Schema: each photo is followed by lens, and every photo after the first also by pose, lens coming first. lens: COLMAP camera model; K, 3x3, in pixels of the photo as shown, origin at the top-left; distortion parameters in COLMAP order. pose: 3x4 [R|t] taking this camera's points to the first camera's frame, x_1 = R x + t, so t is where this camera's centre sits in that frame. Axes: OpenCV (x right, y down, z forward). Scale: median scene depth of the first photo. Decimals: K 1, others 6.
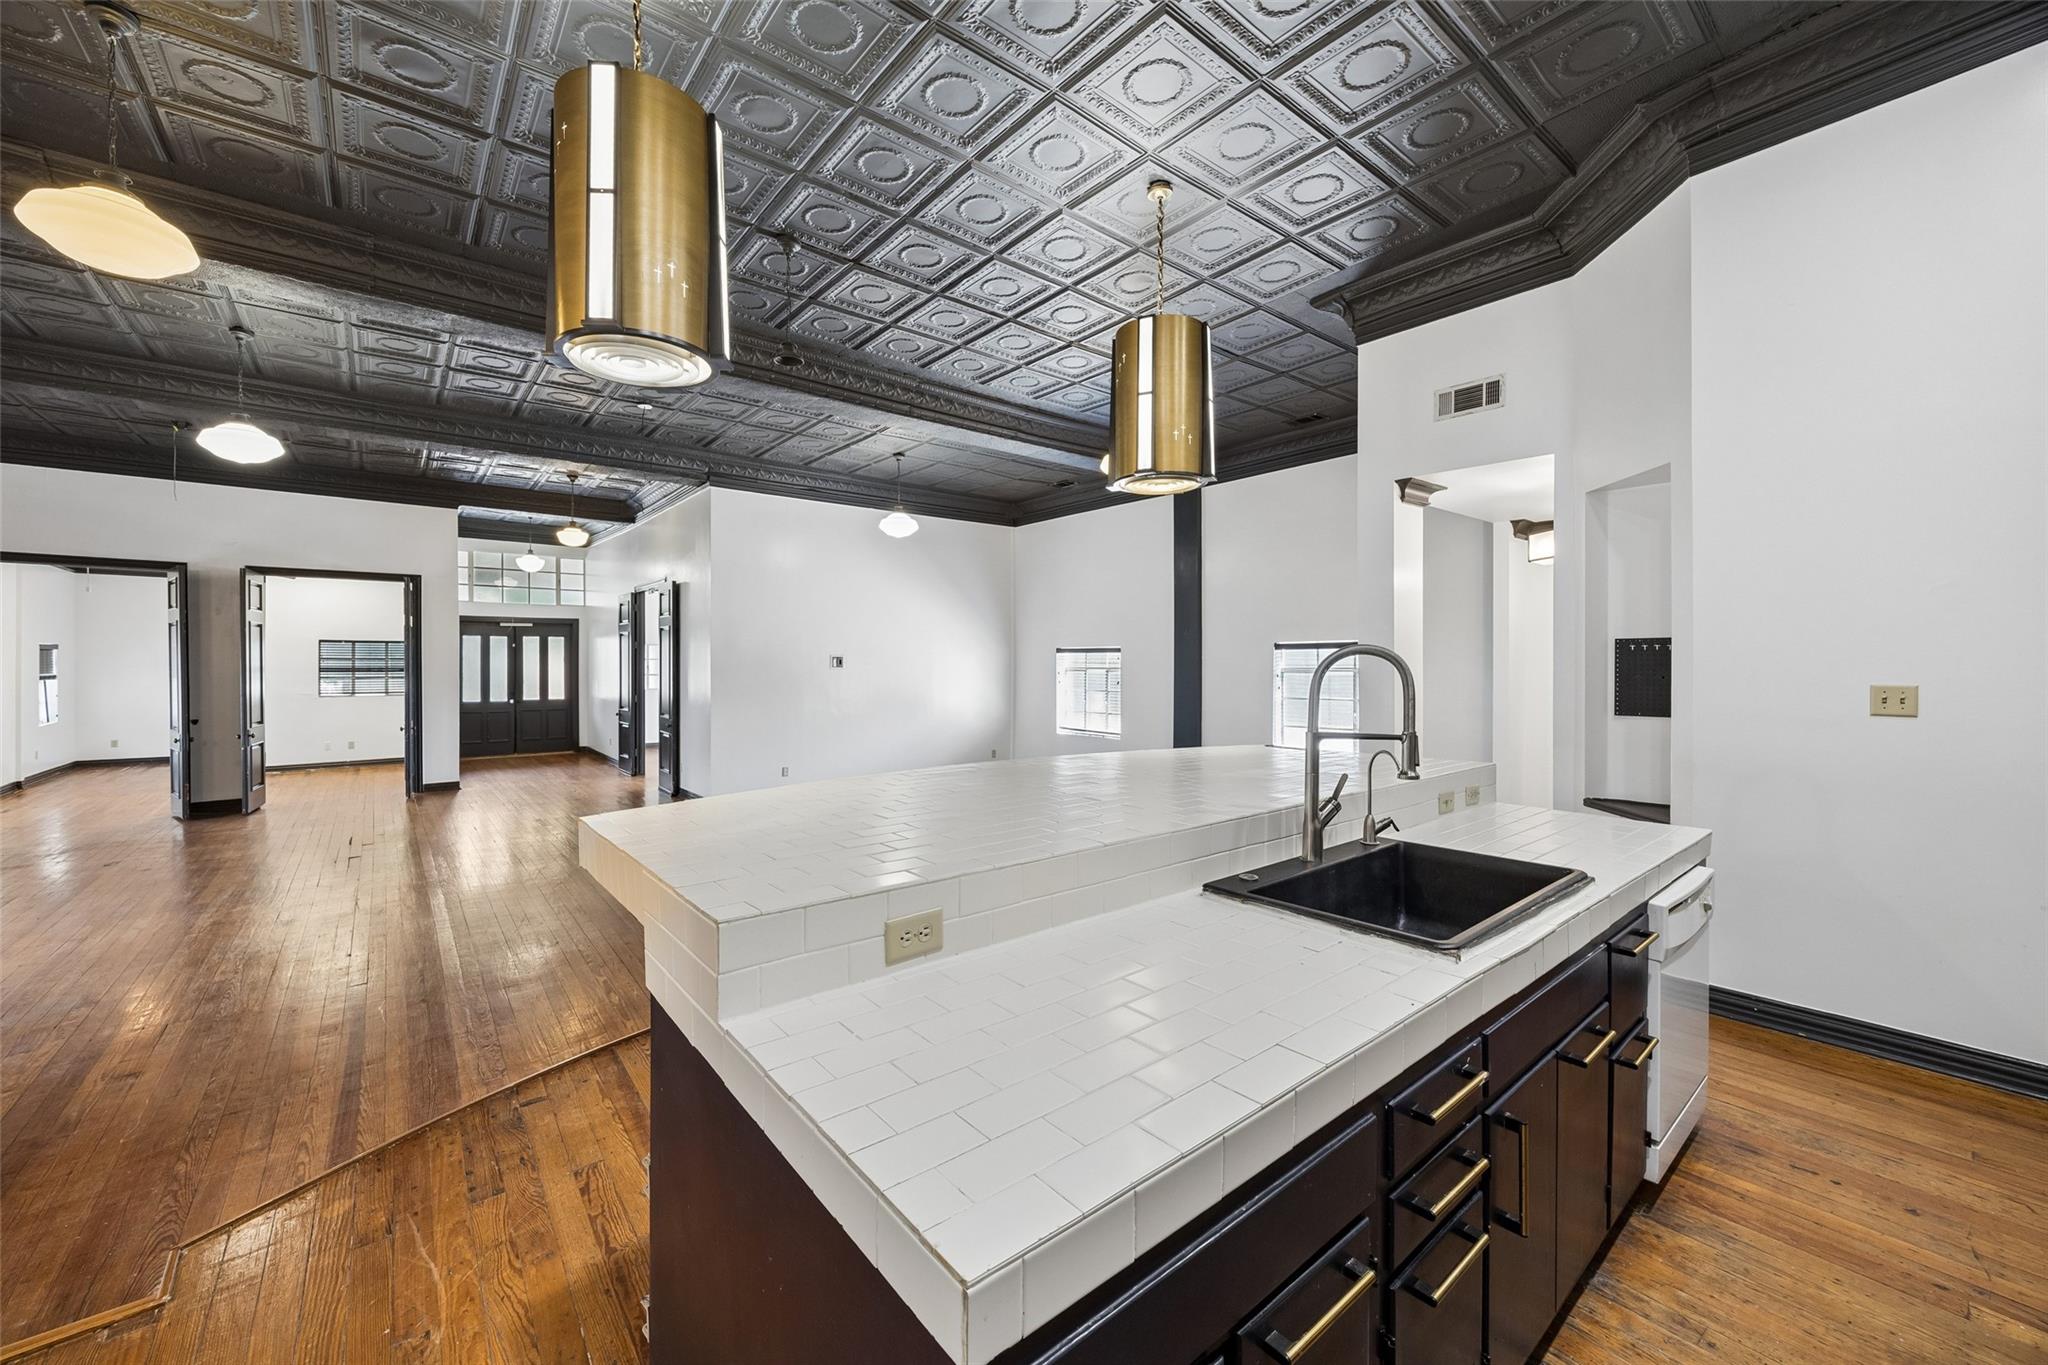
lens RADIAL K [[800.4, 0, 1035.4], [0, 800.4, 666.3], [0, 0, 1]] dist [-0.003130, -0.000187]
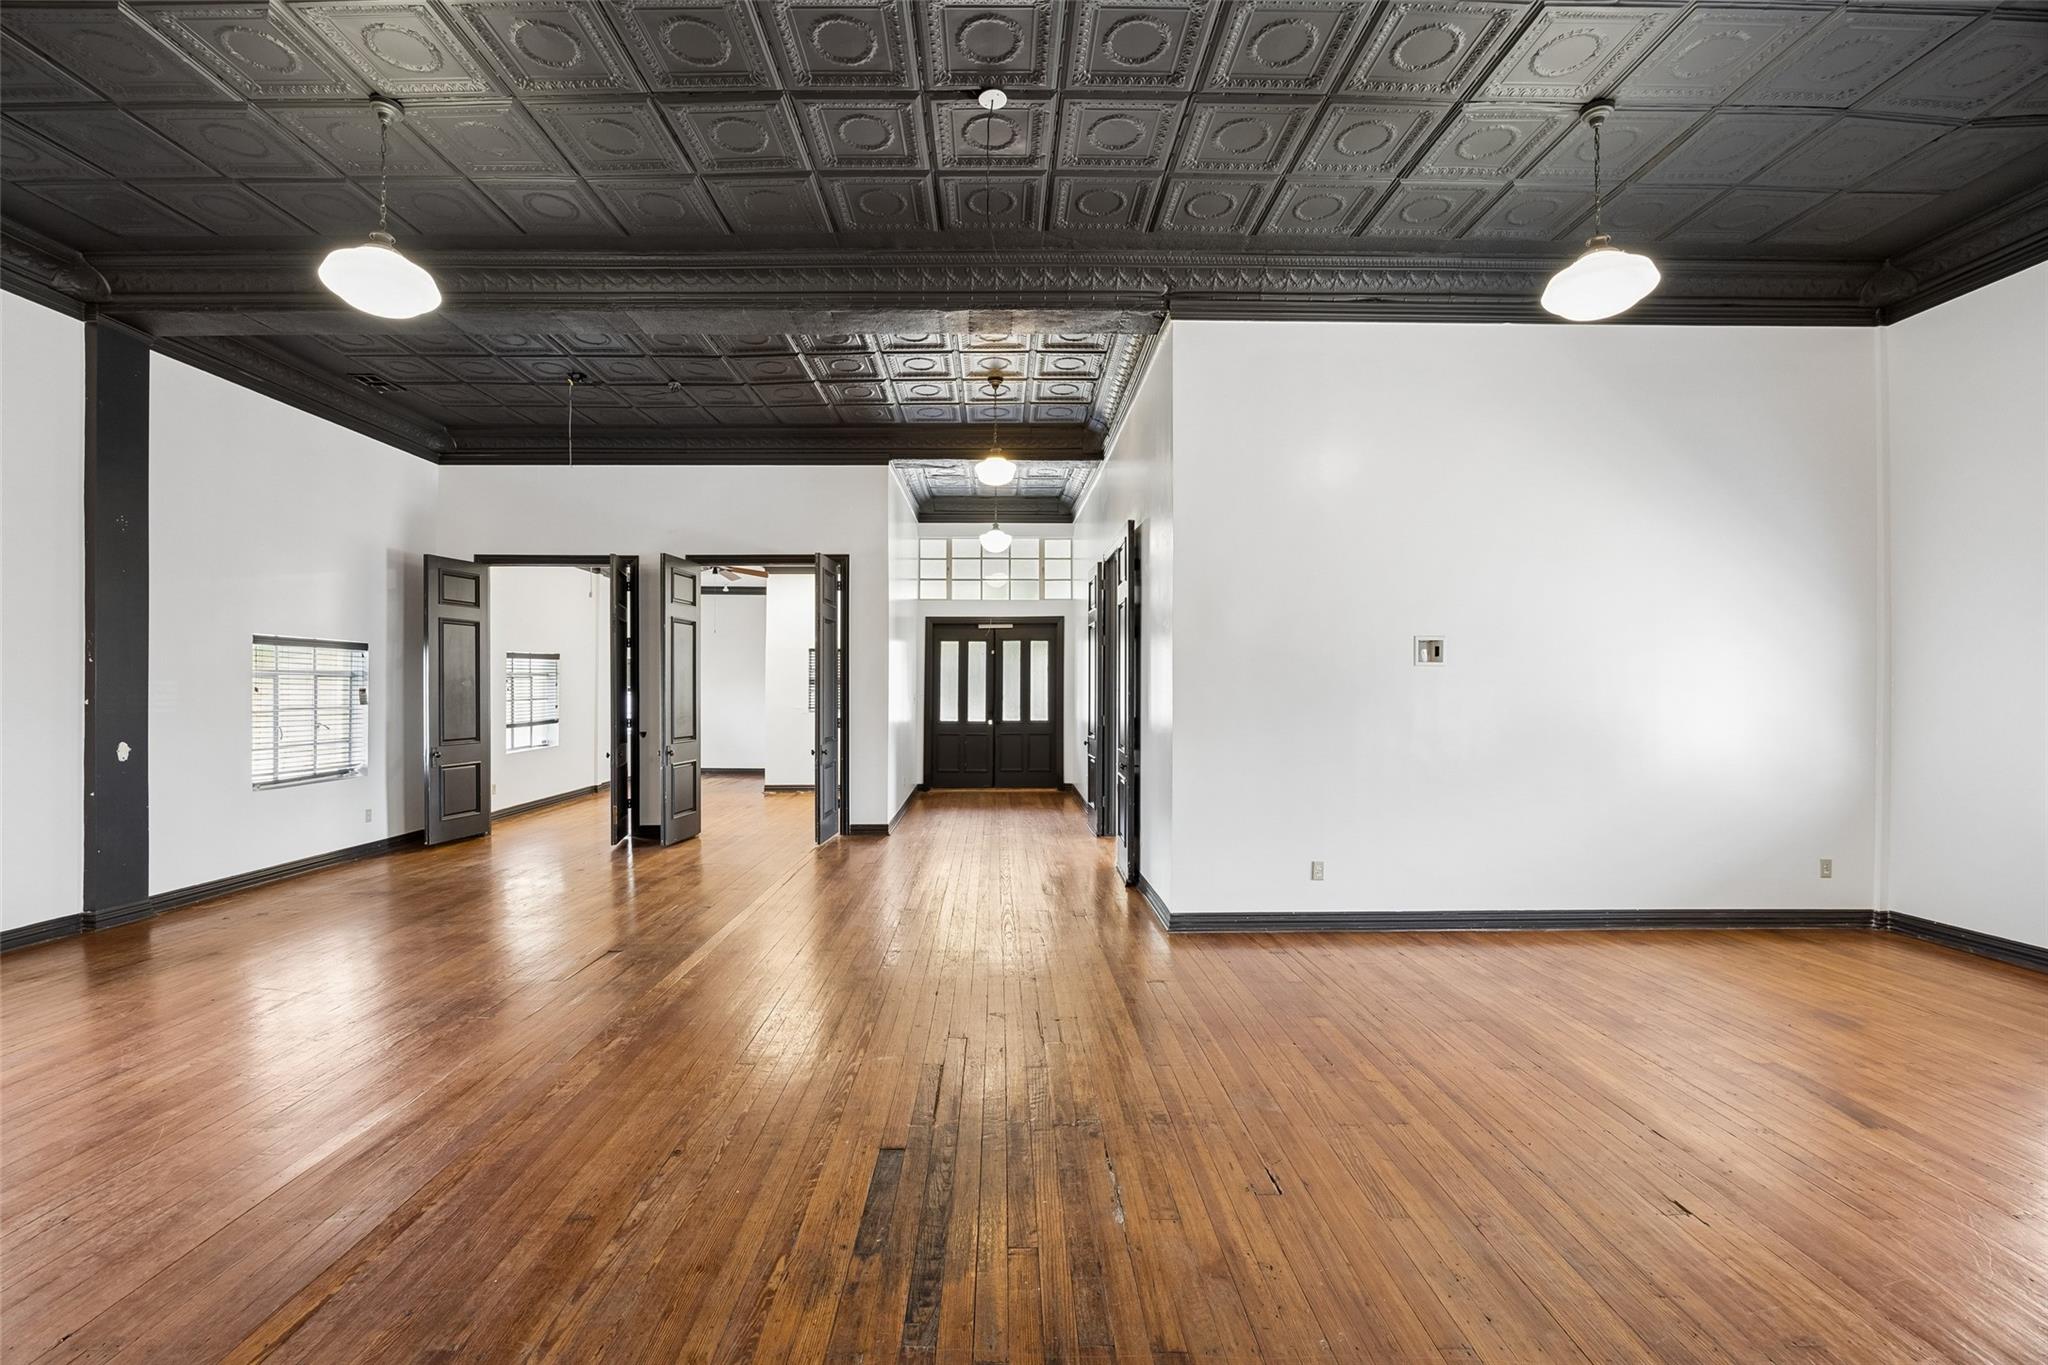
lens RADIAL K [[903.1, 0, 978.5], [0, 903.1, 696.0], [0, 0, 1]] dist [-0.018326, -0.000283]
pose [[0.760868, 0.001387, -0.648905, -0.090007], [0.000459, 0.999996, 0.002676, 0.017955], [0.648906, -0.002334, 0.760865, 0.359140]]
